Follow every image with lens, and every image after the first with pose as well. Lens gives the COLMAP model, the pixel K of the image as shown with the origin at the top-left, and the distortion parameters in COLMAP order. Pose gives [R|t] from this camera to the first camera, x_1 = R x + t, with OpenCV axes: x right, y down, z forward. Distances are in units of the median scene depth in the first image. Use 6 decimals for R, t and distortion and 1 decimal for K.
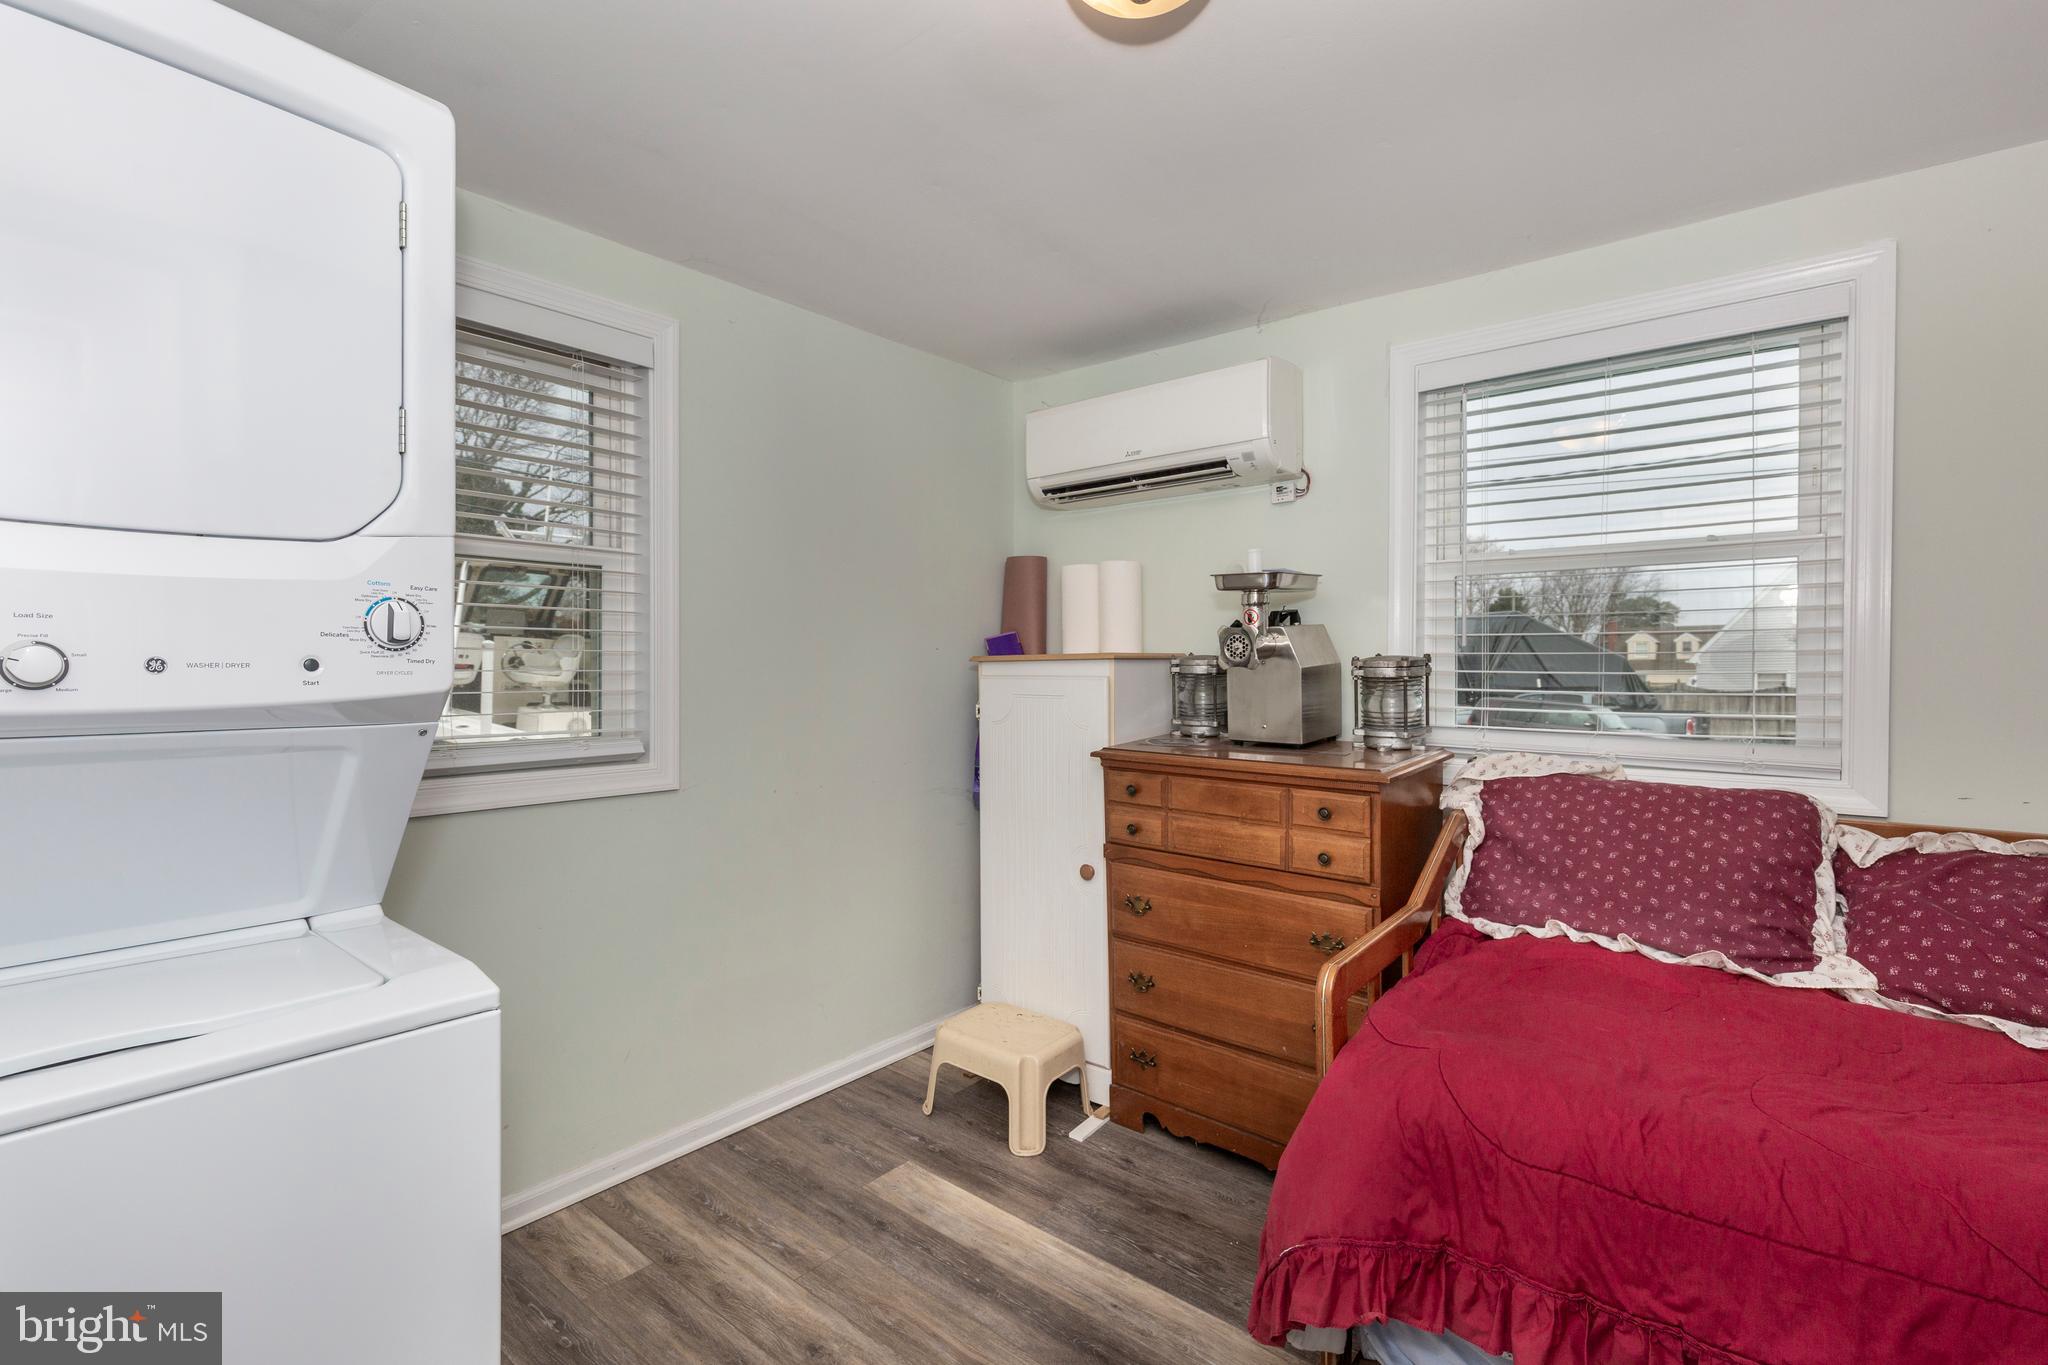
lens RADIAL K [[927.9, 0, 1039.7], [0, 927.9, 685.4], [0, 0, 1]] dist [0.004297, -0.000313]
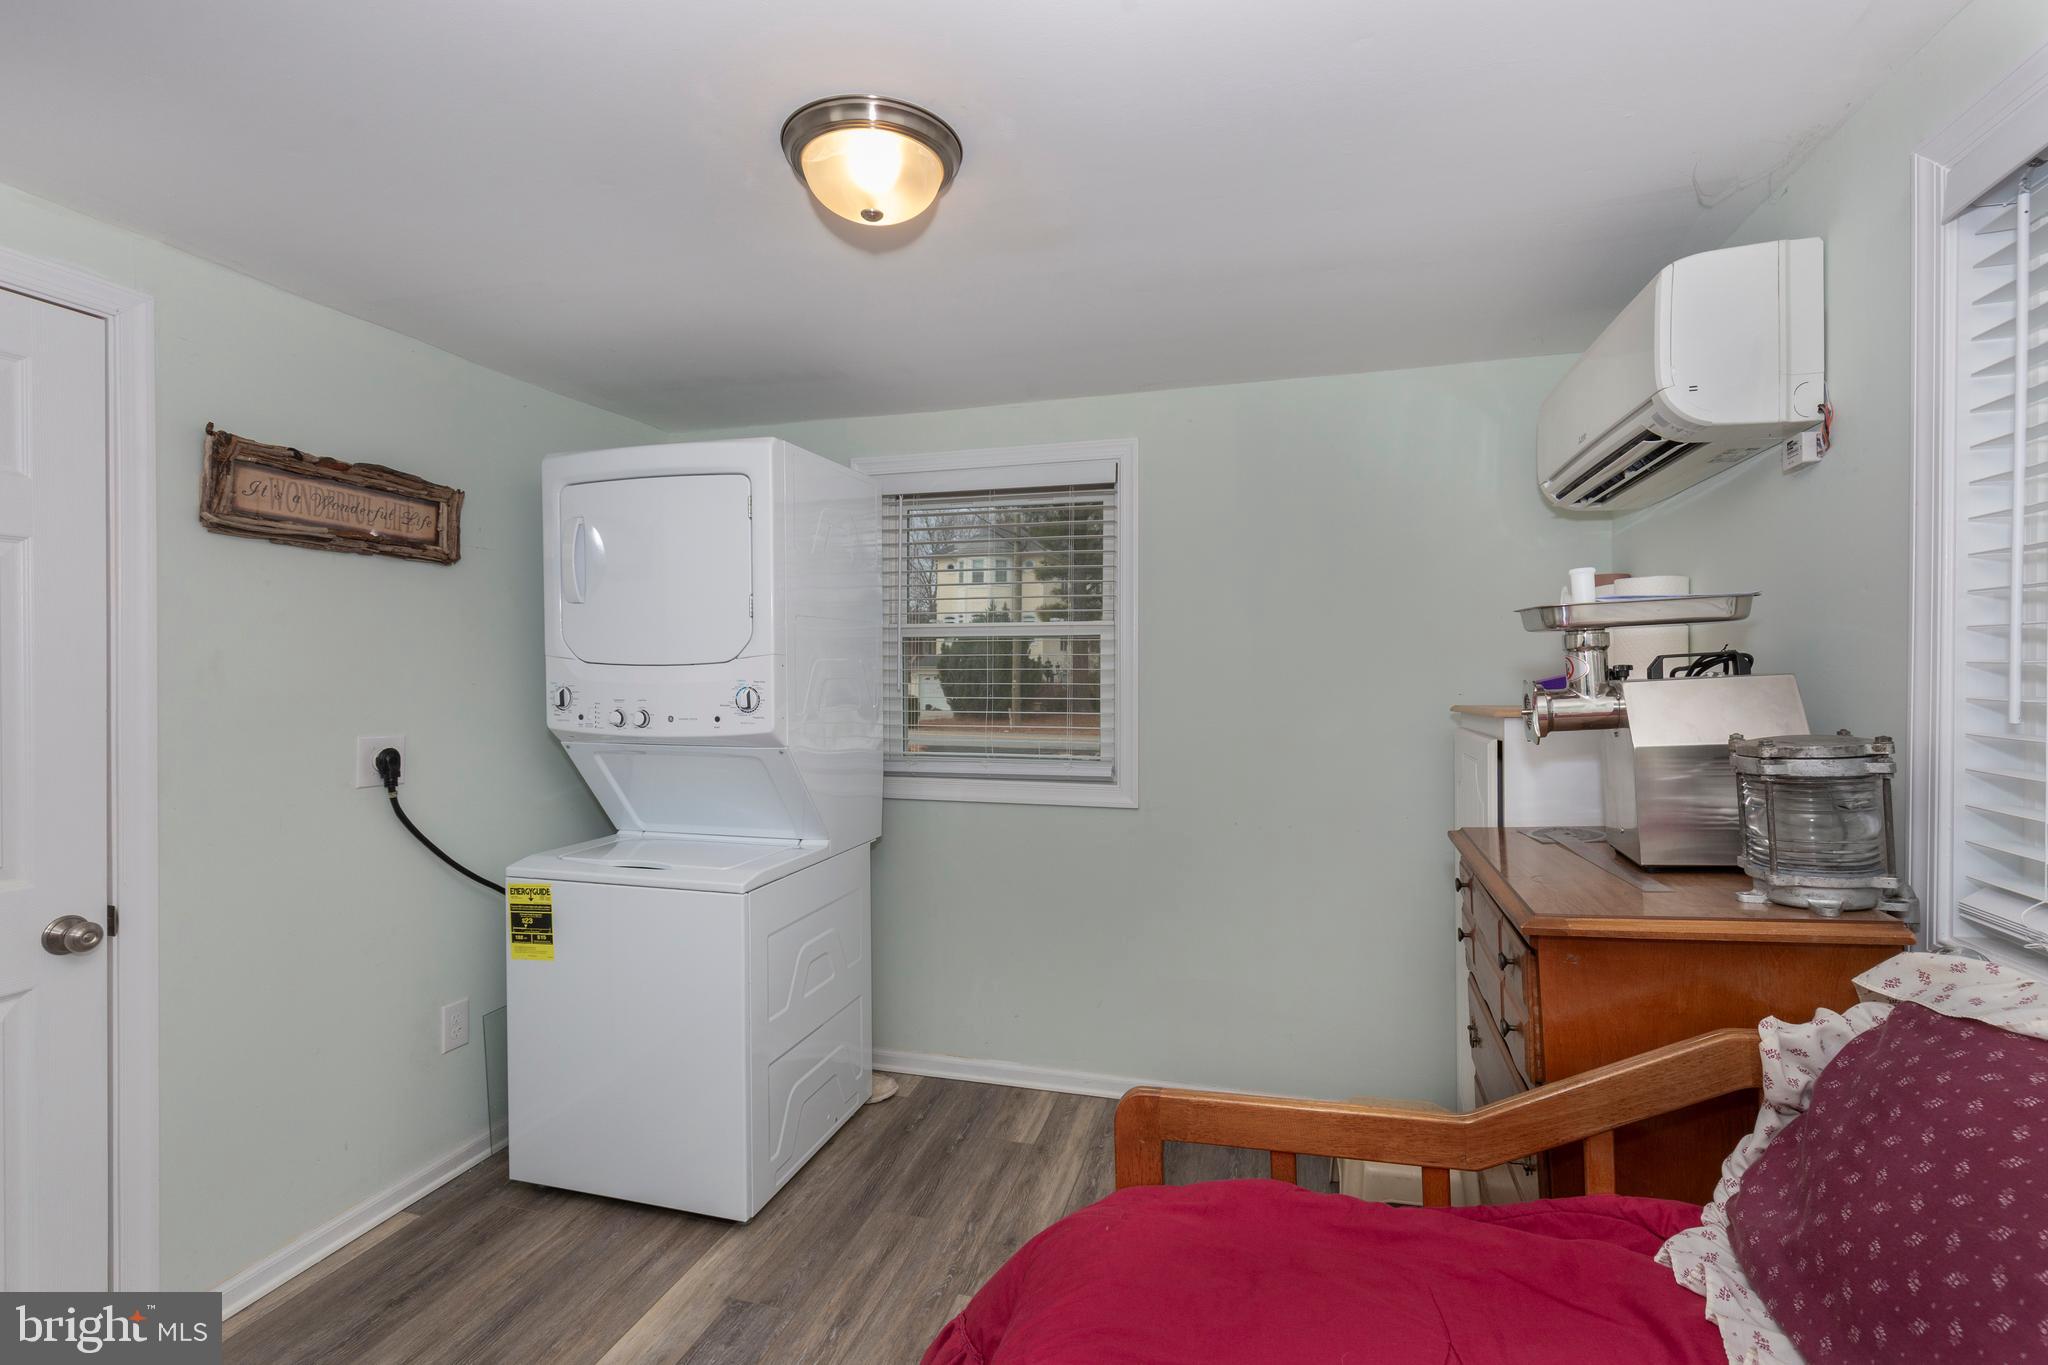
lens RADIAL K [[927.9, 0, 1039.7], [0, 927.9, 685.4], [0, 0, 1]] dist [0.004297, -0.000313]
pose [[0.413307, 0.006966, -0.910565, 0.867541], [-0.019399, 0.999811, -0.001156, -0.063978], [0.910385, 0.018142, 0.413364, 0.434447]]
